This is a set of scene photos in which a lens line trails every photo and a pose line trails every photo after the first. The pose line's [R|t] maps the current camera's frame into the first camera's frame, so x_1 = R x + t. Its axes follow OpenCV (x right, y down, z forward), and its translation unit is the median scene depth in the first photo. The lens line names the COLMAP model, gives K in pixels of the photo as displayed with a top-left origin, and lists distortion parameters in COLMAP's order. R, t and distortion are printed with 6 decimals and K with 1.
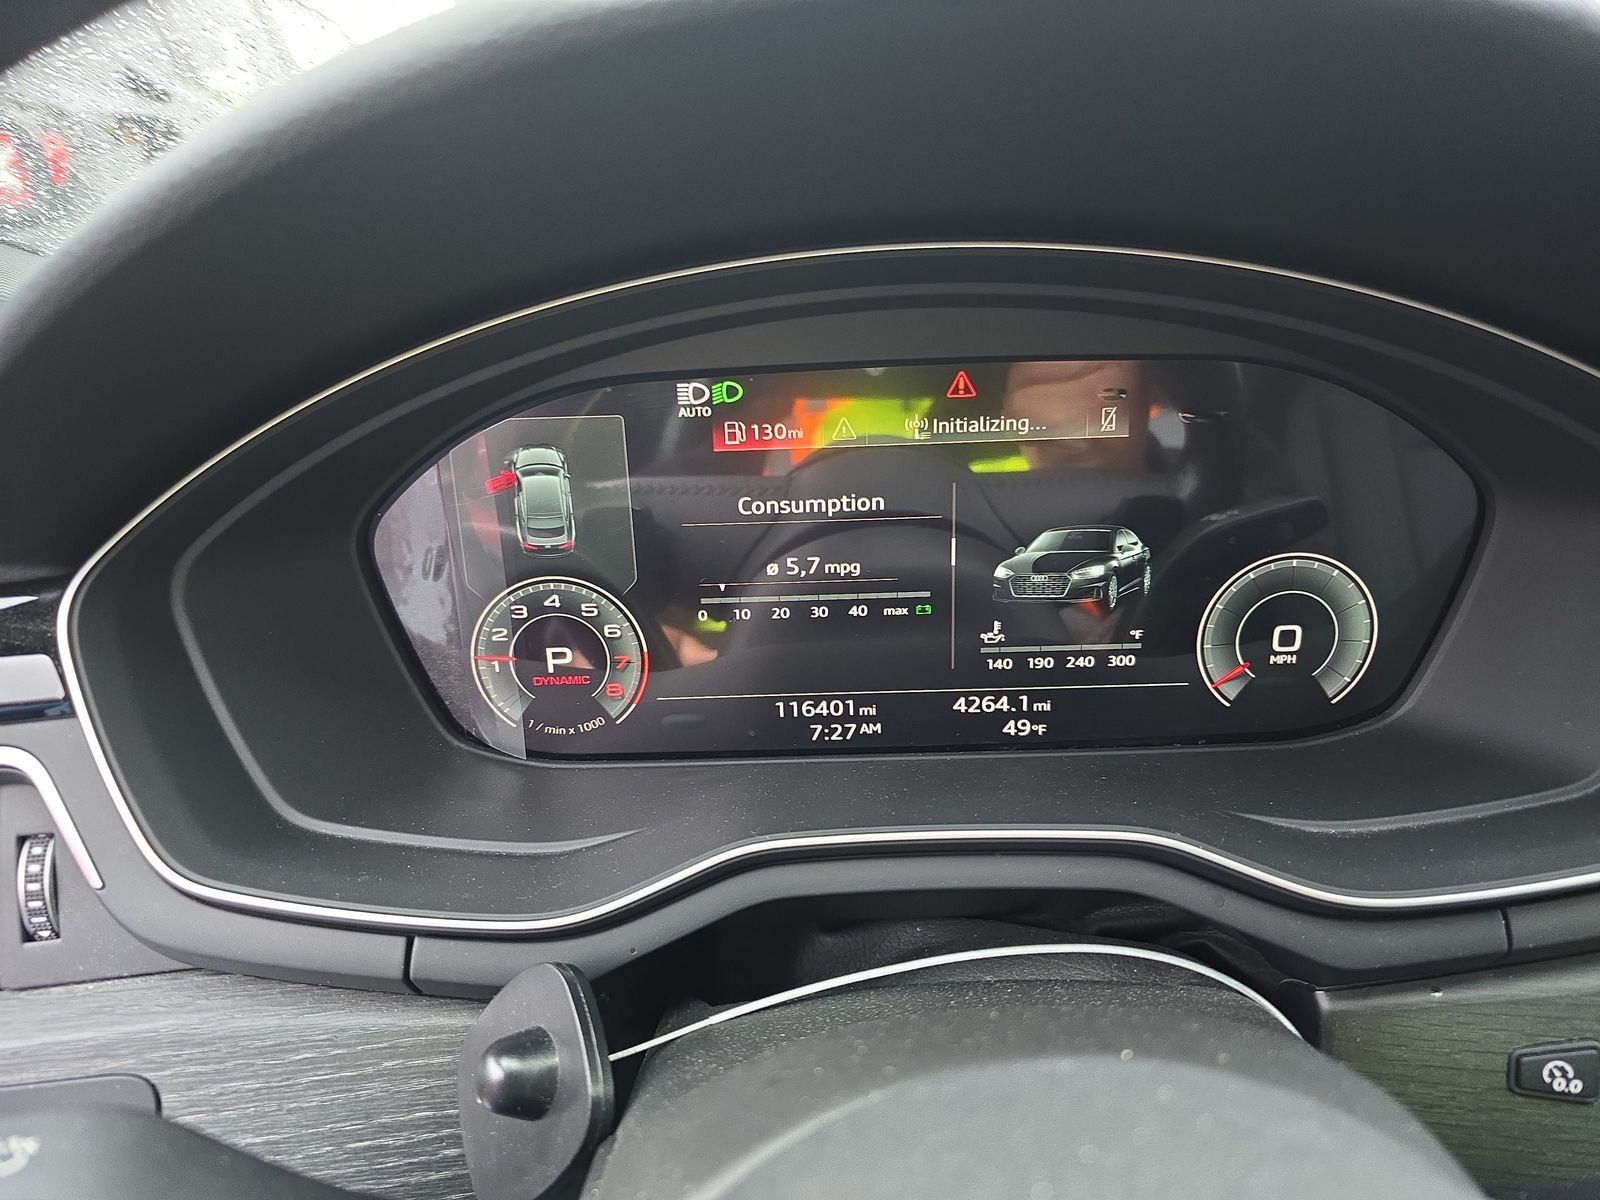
lens RADIAL K [[1097.1, 0, 800.0], [0, 1097.1, 600.0], [0, 0, 1]] dist [0.042674, -0.031104]
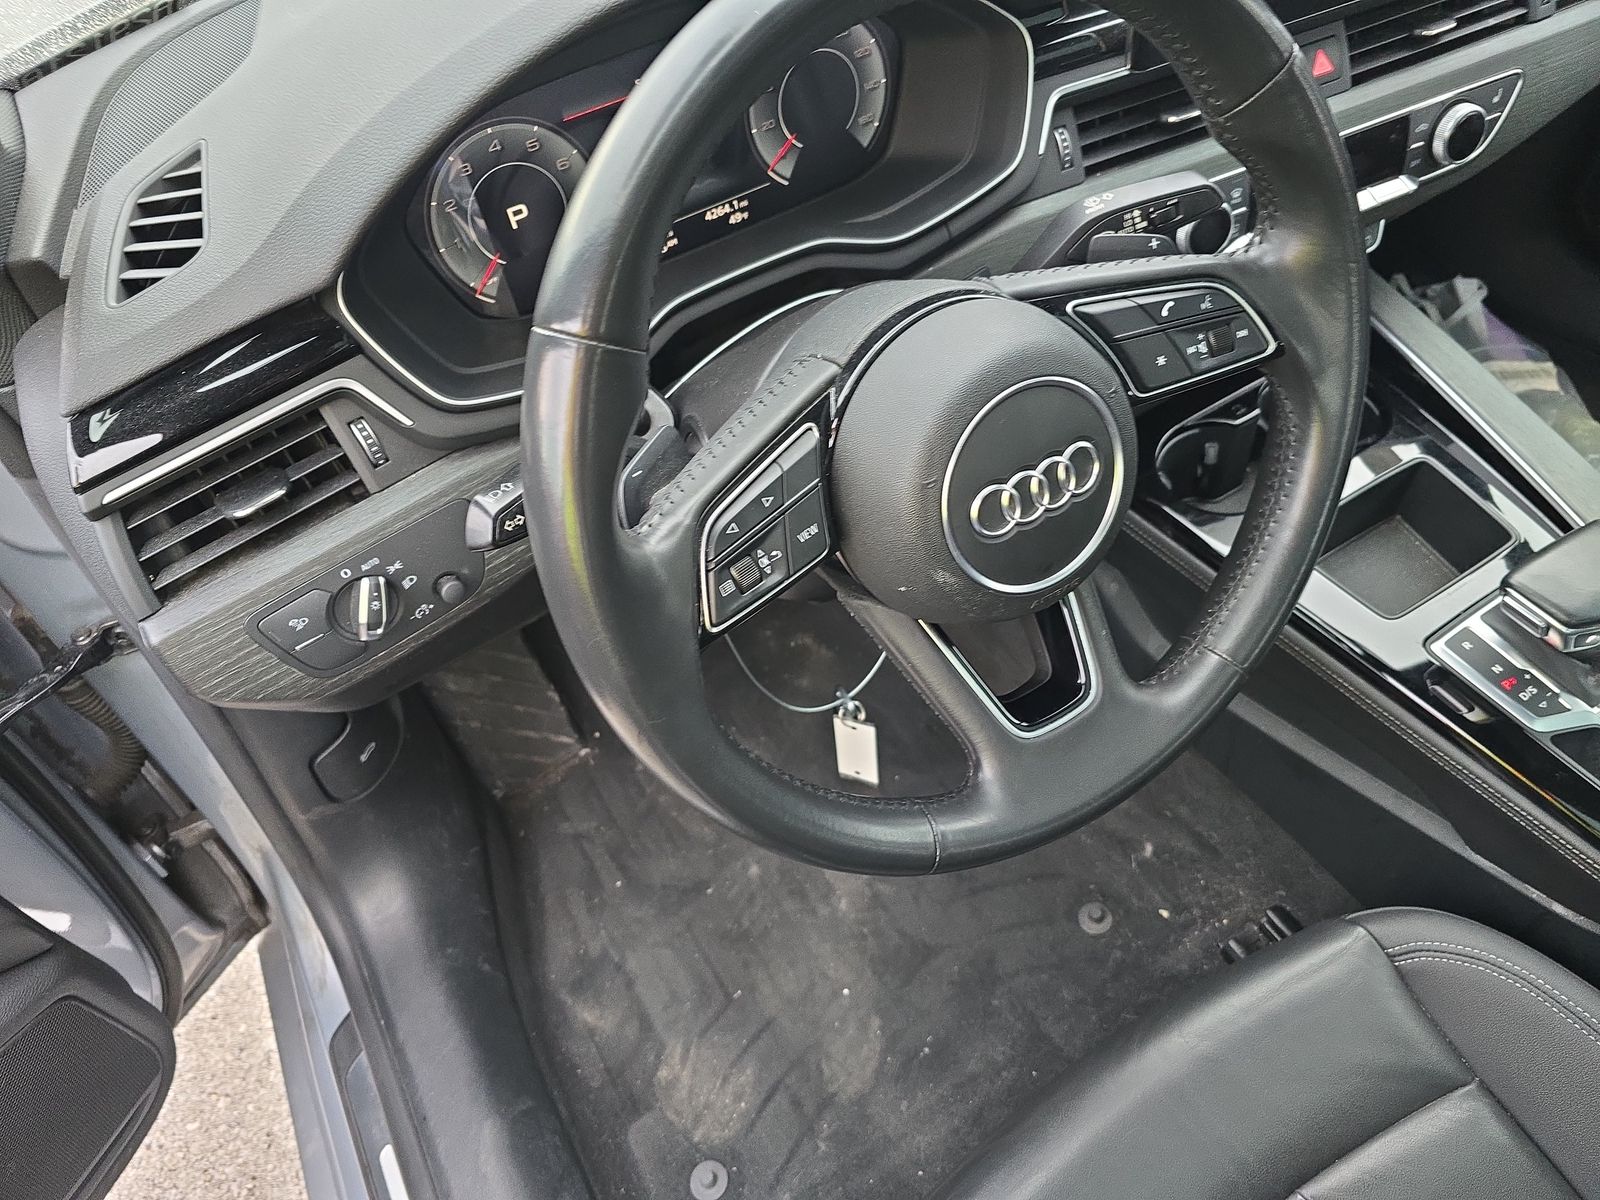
lens RADIAL K [[1097.1, 0, 800.0], [0, 1097.1, 600.0], [0, 0, 1]] dist [0.042674, -0.031104]
pose [[0.852012, -0.427013, 0.302879, -0.627342], [0.266773, 0.851918, 0.450630, -0.171629], [-0.450453, -0.303142, 0.839760, -0.989748]]
